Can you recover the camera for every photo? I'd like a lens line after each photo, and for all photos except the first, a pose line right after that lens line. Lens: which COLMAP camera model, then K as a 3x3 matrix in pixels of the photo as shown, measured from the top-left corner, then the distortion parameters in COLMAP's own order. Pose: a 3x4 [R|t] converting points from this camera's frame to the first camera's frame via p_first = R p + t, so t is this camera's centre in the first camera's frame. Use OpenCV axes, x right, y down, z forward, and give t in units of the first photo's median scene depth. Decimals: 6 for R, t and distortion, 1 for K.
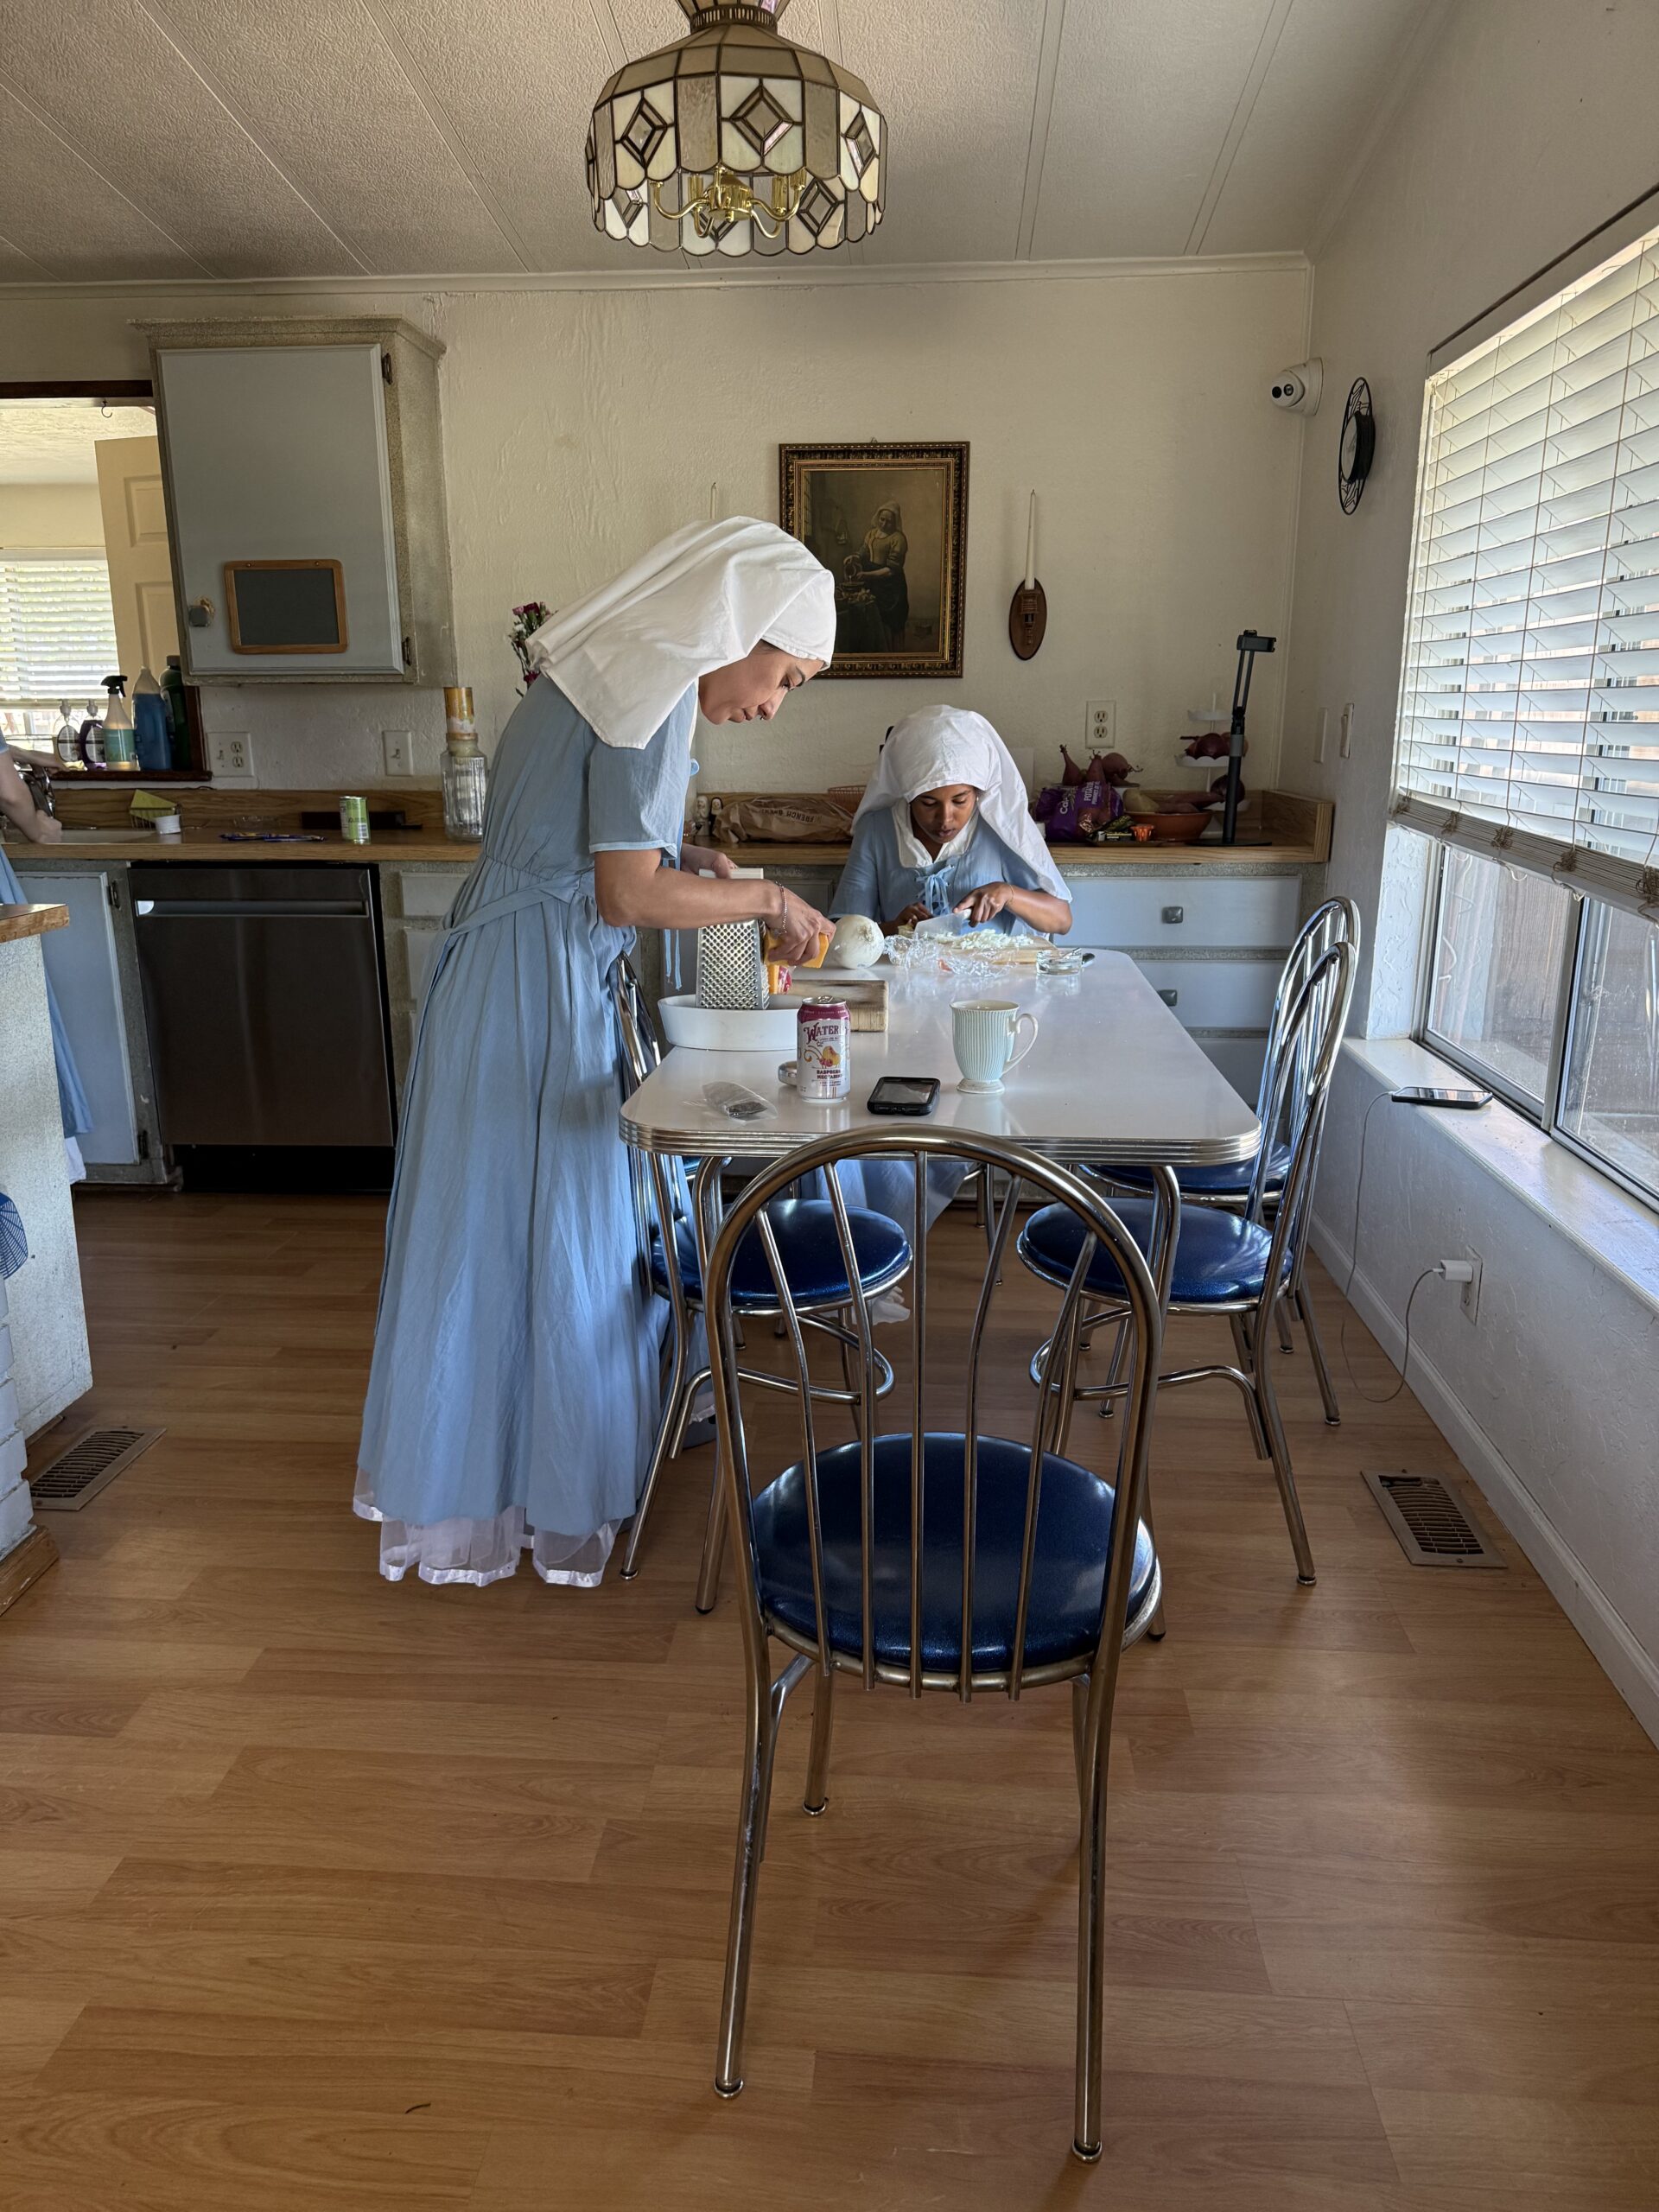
lens RADIAL K [[1589.9, 0, 829.5], [0, 1589.9, 1106.0], [0, 0, 1]] dist [0.003096, 0.000285]
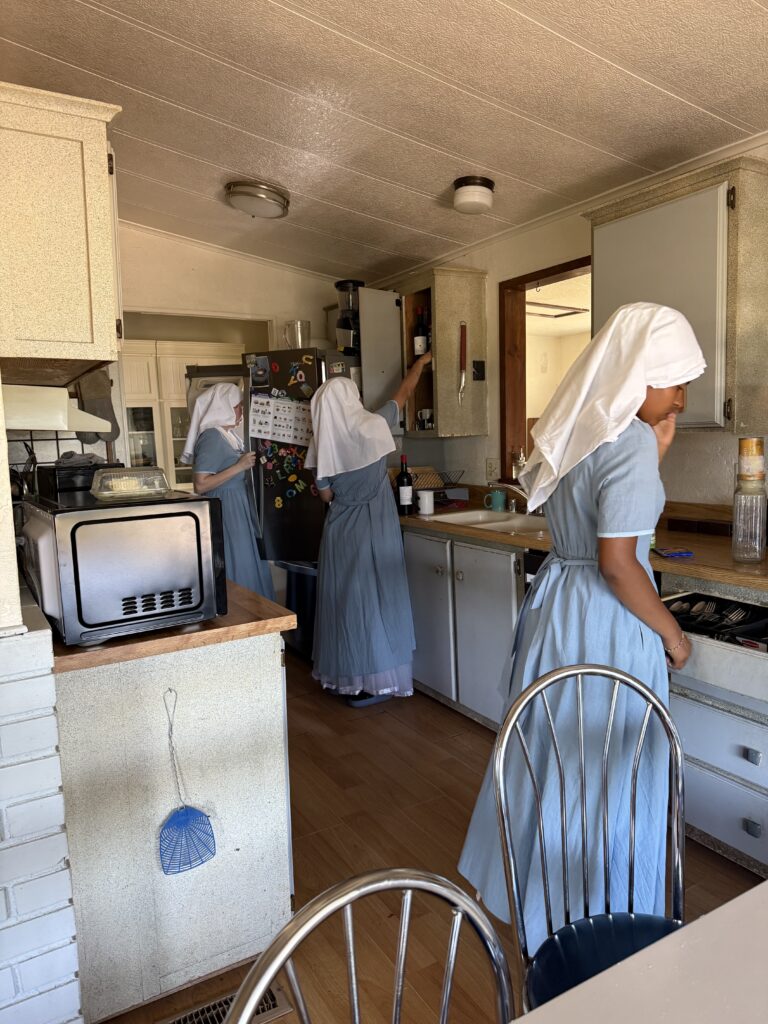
lens RADIAL K [[736.0, 0, 384.0], [0, 736.0, 512.0], [0, 0, 1]] dist [0.003096, 0.000285]
pose [[0.574545, 0.078112, -0.814737, 0.069319], [-0.168797, 0.985345, -0.024565, -0.147369], [0.800878, 0.151639, 0.579310, 0.460991]]
